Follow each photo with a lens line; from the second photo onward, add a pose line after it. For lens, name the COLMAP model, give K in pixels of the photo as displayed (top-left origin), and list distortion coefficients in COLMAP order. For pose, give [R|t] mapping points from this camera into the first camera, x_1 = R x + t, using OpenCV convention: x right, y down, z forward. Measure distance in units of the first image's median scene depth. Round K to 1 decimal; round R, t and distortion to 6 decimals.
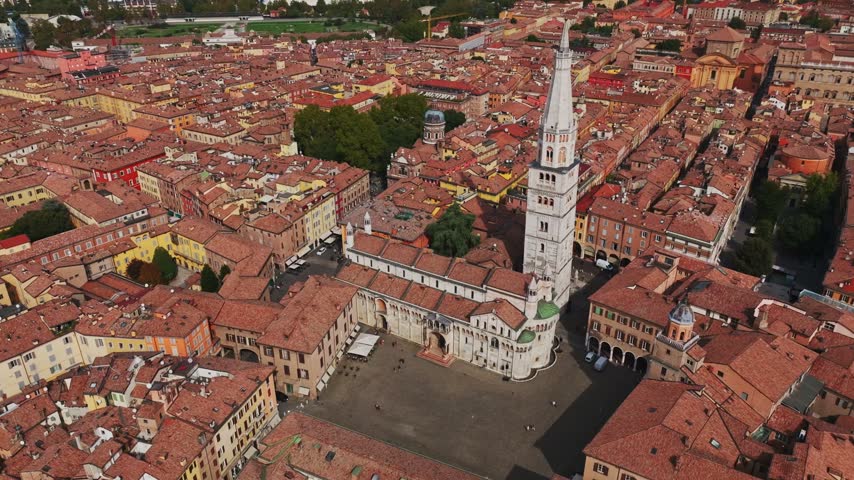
lens RADIAL K [[648.6, 0, 427.0], [0, 648.6, 240.0], [0, 0, 1]] dist [-0.001379, 0.002164]
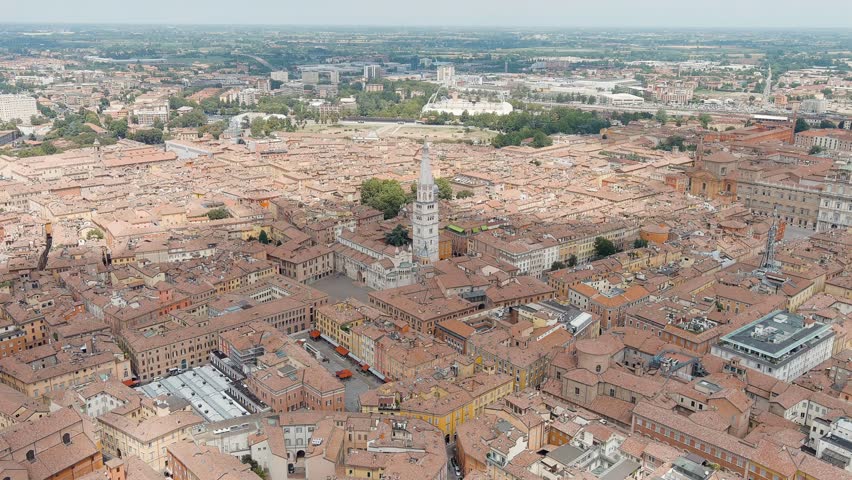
lens RADIAL K [[752.4, 0, 426.0], [0, 752.4, 240.0], [0, 0, 1]] dist [0.003109, -0.000101]
pose [[0.942990, 0.102127, -0.316765, 0.806770], [-0.155428, 0.976728, -0.147797, 0.301105], [0.294299, 0.188605, 0.936918, -1.047027]]
